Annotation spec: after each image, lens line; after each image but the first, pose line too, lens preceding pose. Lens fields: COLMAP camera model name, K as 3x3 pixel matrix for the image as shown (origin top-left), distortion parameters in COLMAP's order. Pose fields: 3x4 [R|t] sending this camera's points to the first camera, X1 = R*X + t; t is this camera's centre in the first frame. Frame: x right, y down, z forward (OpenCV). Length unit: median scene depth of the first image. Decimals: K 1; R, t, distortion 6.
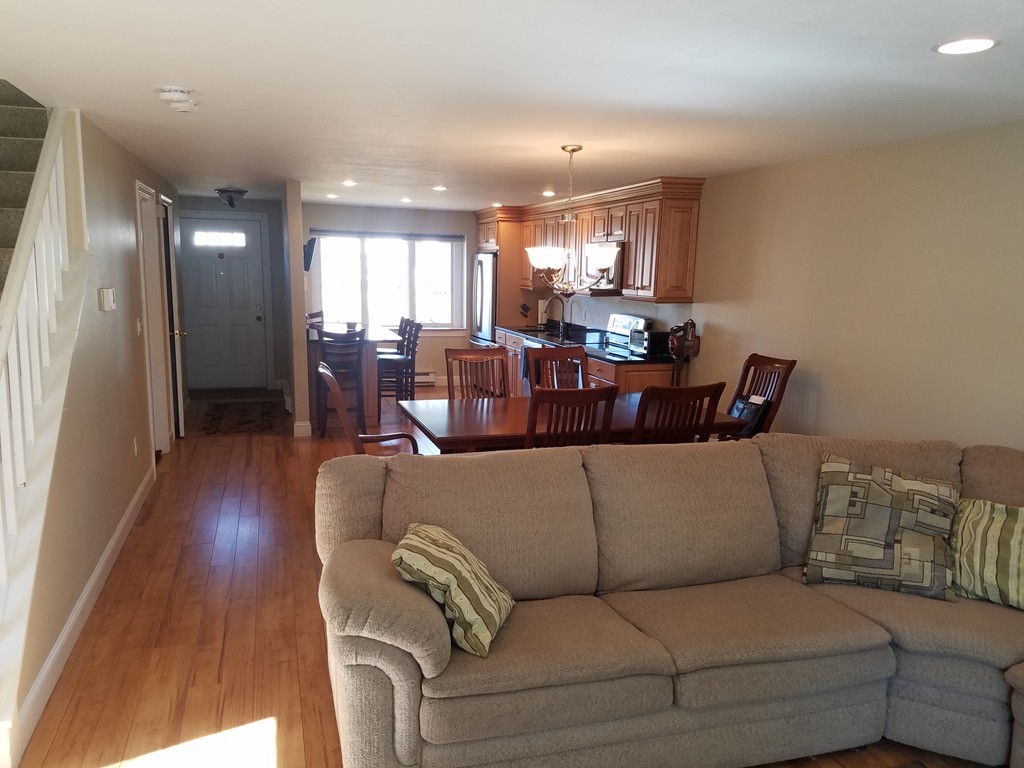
lens RADIAL K [[777.6, 0, 491.8], [0, 777.6, 402.2], [0, 0, 1]] dist [0.010155, -0.000502]
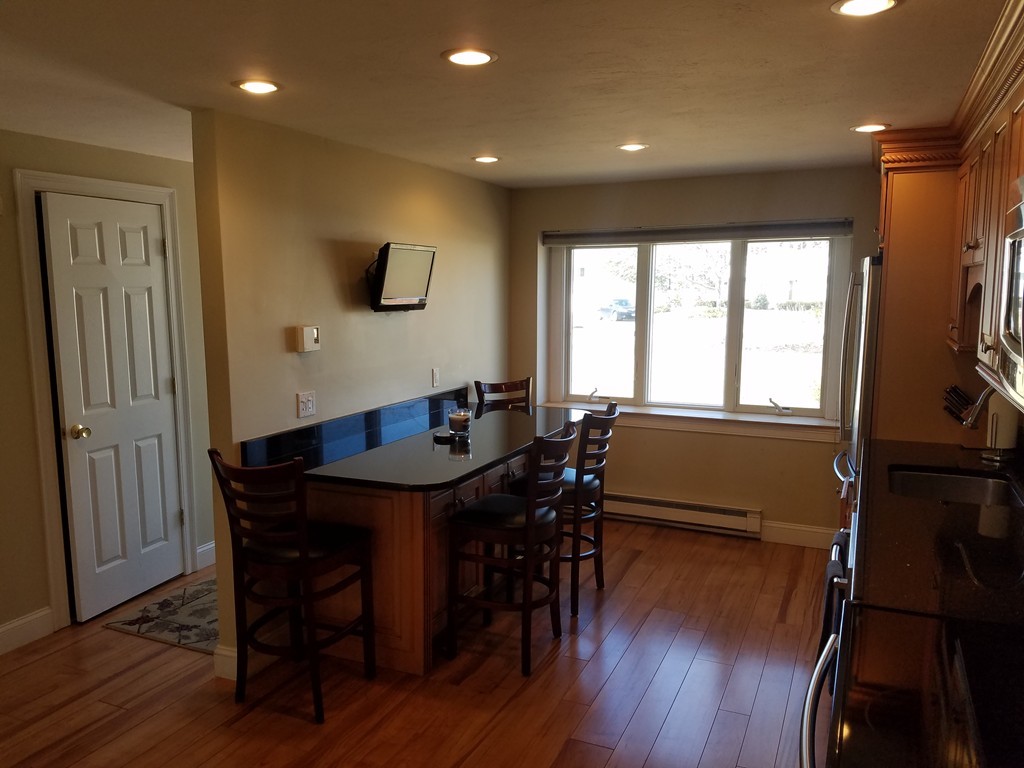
lens RADIAL K [[777.6, 0, 491.8], [0, 777.6, 402.2], [0, 0, 1]] dist [0.010155, -0.000502]
pose [[0.743020, 0.075480, -0.665000, 0.126763], [-0.095290, 0.995428, 0.006515, -0.101083], [0.662451, 0.058527, 0.746815, 0.577953]]
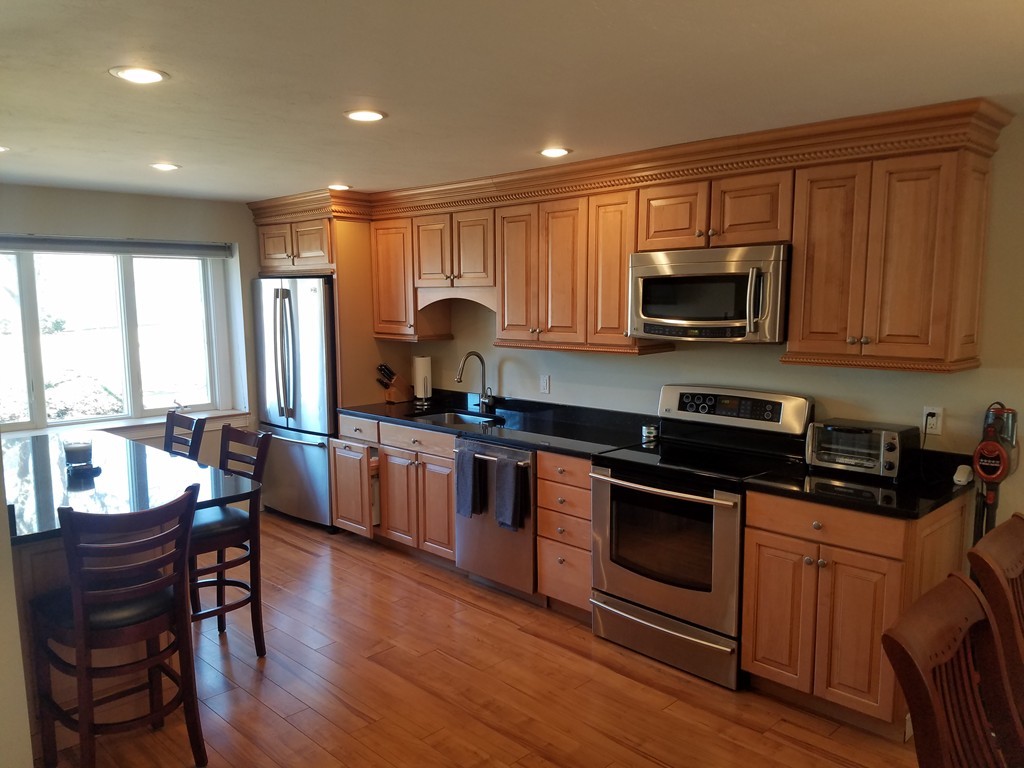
lens RADIAL K [[777.6, 0, 491.8], [0, 777.6, 402.2], [0, 0, 1]] dist [0.010155, -0.000502]
pose [[0.875160, -0.084383, 0.476418, -0.162681], [0.100501, 0.994901, -0.008400, -0.086854], [-0.473280, 0.055232, 0.879179, 0.465898]]
